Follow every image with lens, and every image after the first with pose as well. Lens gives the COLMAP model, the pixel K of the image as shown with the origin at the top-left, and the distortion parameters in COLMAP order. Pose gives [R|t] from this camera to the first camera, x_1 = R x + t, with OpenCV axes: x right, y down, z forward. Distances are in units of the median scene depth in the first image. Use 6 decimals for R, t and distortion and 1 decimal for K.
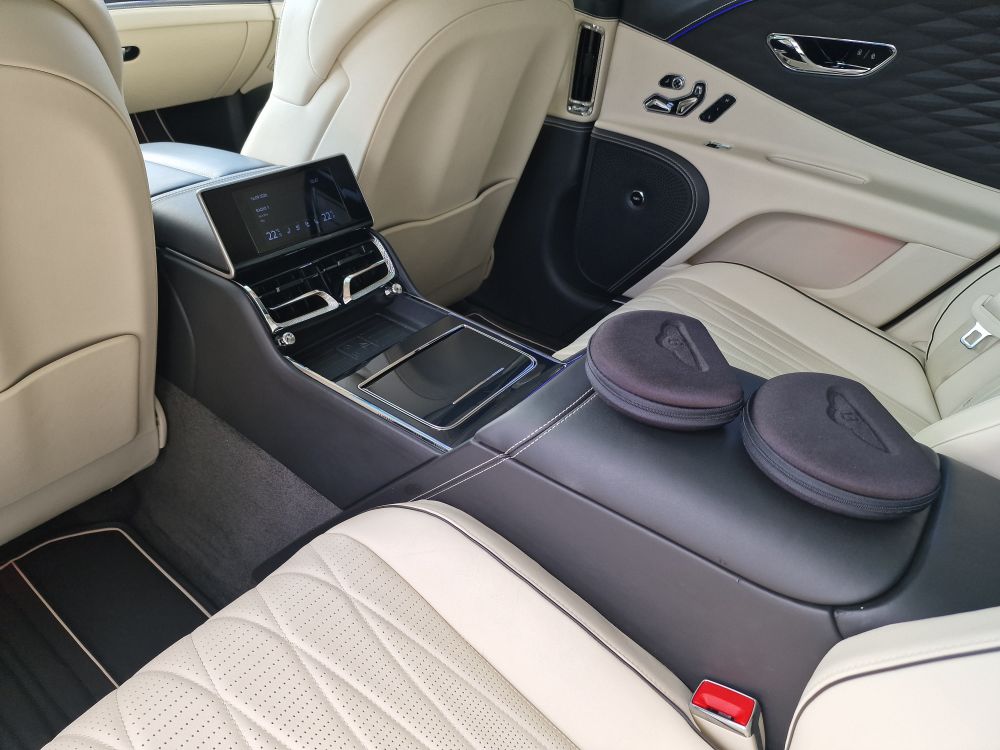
lens RADIAL K [[680.0, 0, 493.4], [0, 680.0, 376.2], [0, 0, 1]] dist [0.052000, -0.035132]
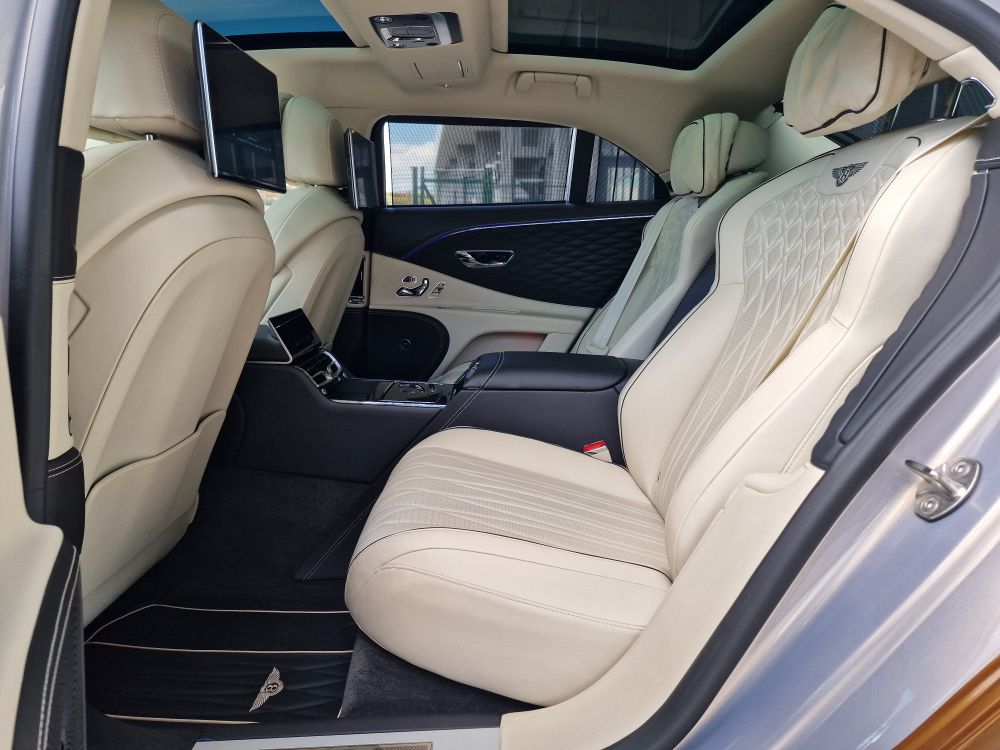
lens RADIAL K [[680.0, 0, 486.0], [0, 680.0, 391.7], [0, 0, 1]] dist [0.052000, -0.035132]
pose [[0.818002, -0.158761, 0.552871, -0.729582], [0.337341, 0.910921, -0.237536, 0.399729], [-0.465911, 0.380811, 0.798693, -0.497373]]
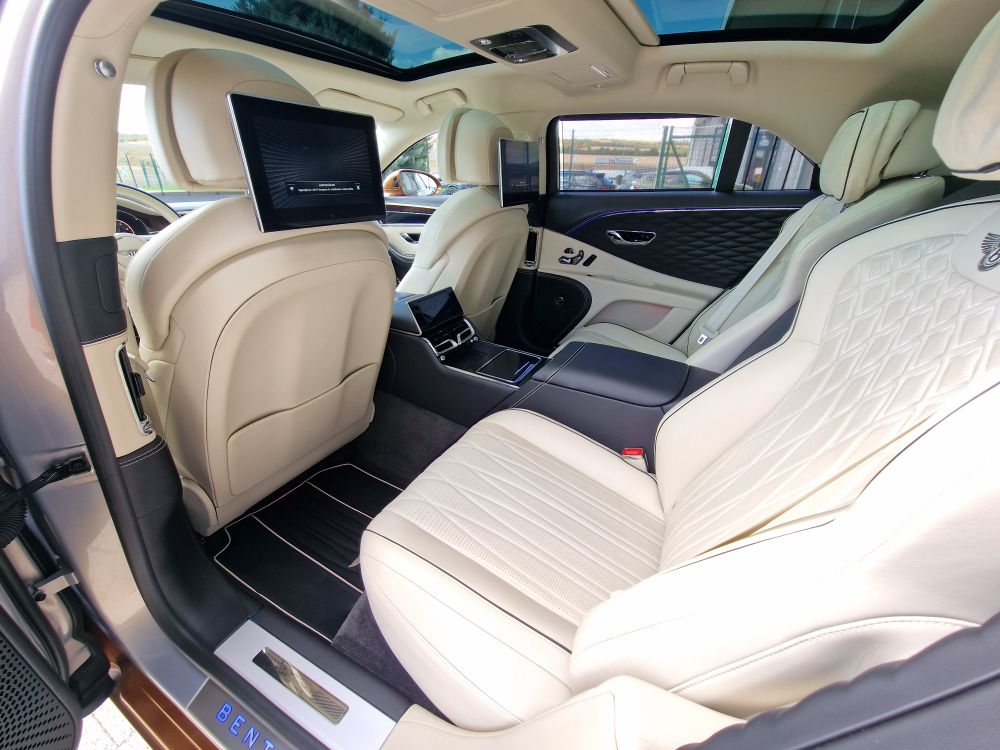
lens RADIAL K [[409.5, 0, 497.0], [0, 409.5, 378.2], [0, 0, 1]] dist [-0.000140, 0.000096]
pose [[0.990257, -0.094364, 0.102403, -0.202933], [0.105424, 0.988480, -0.108596, 0.154528], [-0.090976, 0.118334, 0.988797, -0.375375]]
